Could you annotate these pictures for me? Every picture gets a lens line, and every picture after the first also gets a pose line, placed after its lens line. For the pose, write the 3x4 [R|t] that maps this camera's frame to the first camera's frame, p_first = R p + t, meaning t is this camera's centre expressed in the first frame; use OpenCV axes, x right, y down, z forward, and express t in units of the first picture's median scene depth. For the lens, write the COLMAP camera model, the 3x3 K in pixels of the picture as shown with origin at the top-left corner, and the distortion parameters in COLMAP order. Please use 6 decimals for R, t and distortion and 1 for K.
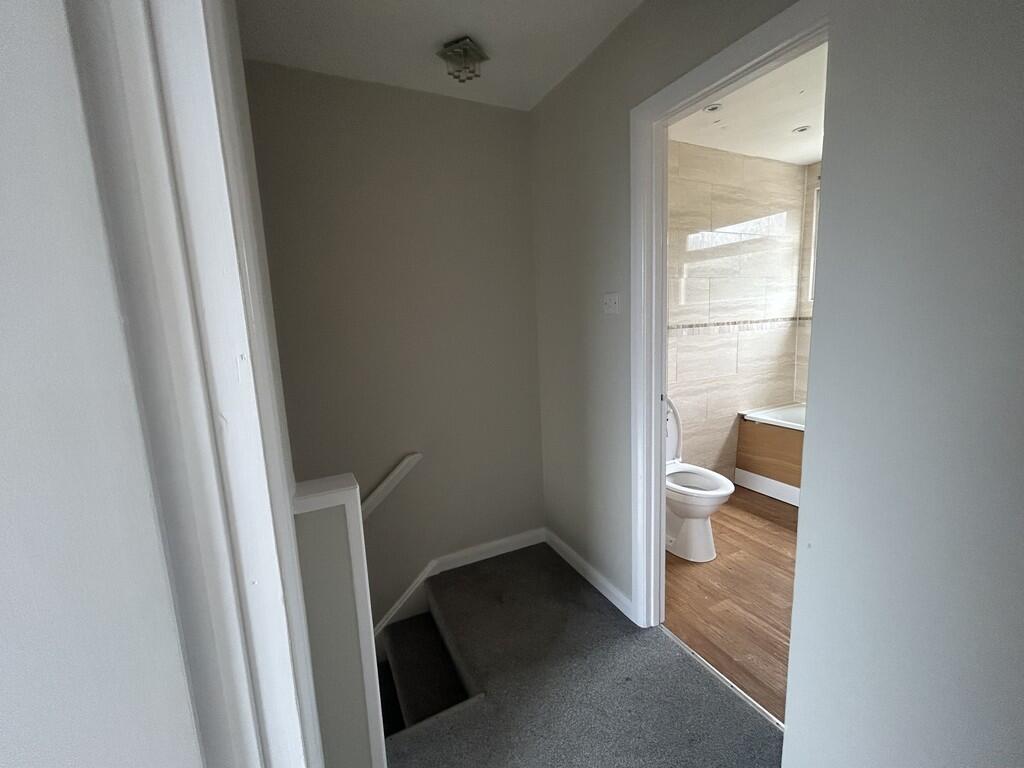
lens RADIAL K [[416.6, 0, 513.7], [0, 416.6, 381.0], [0, 0, 1]] dist [0.002073, 0.000018]
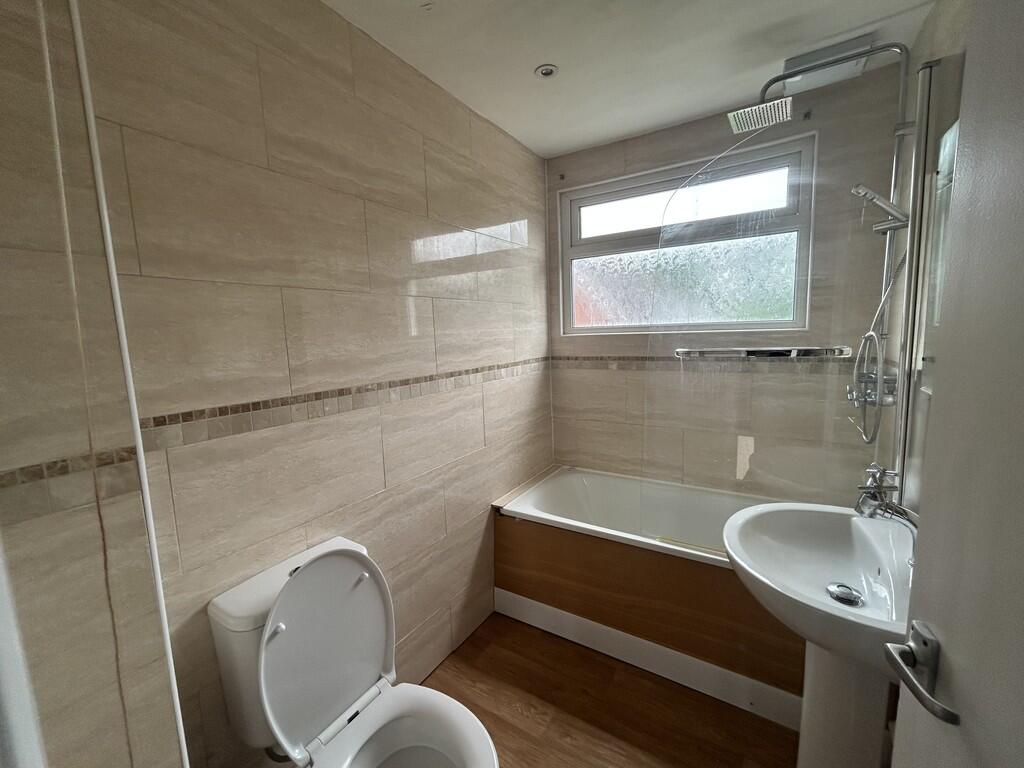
lens RADIAL K [[416.6, 0, 512.0], [0, 416.6, 380.6], [0, 0, 1]] dist [0.002073, 0.000018]
pose [[0.847440, -0.047943, 0.528722, 0.234756], [0.075823, 0.996634, -0.031157, -0.097859], [-0.525449, 0.066493, 0.848223, 0.425672]]
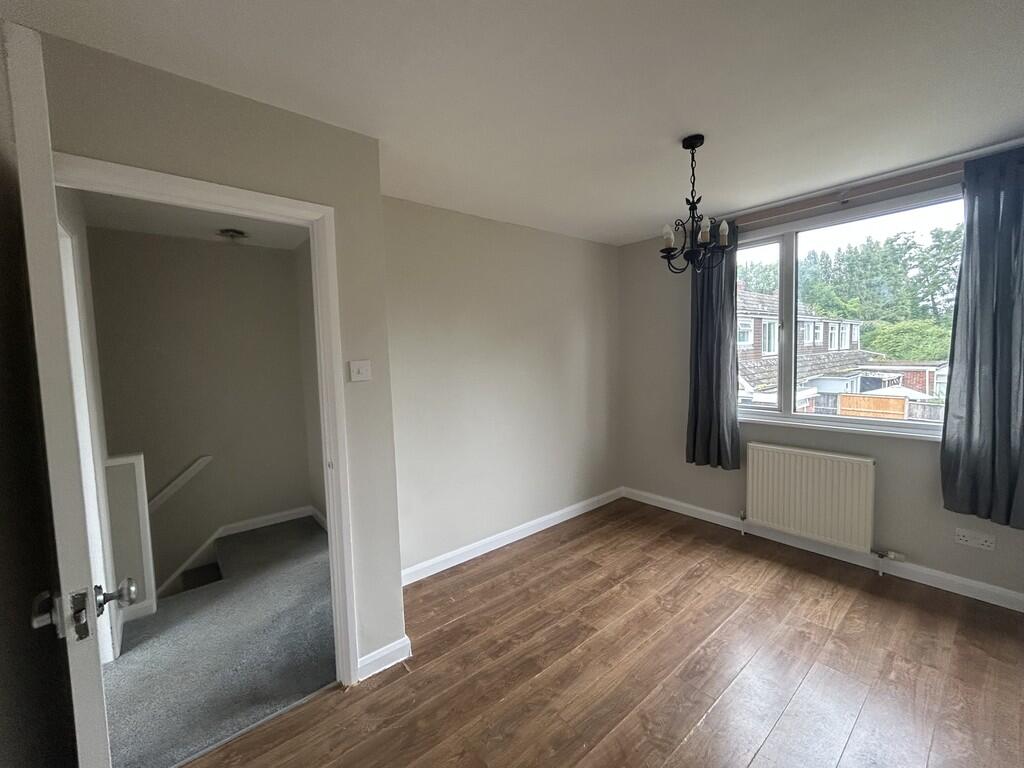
lens RADIAL K [[416.6, 0, 511.8], [0, 416.6, 377.7], [0, 0, 1]] dist [0.002073, 0.000018]
pose [[0.970118, -0.006501, 0.242545, 0.099897], [0.028279, 0.995857, -0.086419, 0.009001], [-0.240978, 0.090696, 0.966283, -0.165950]]
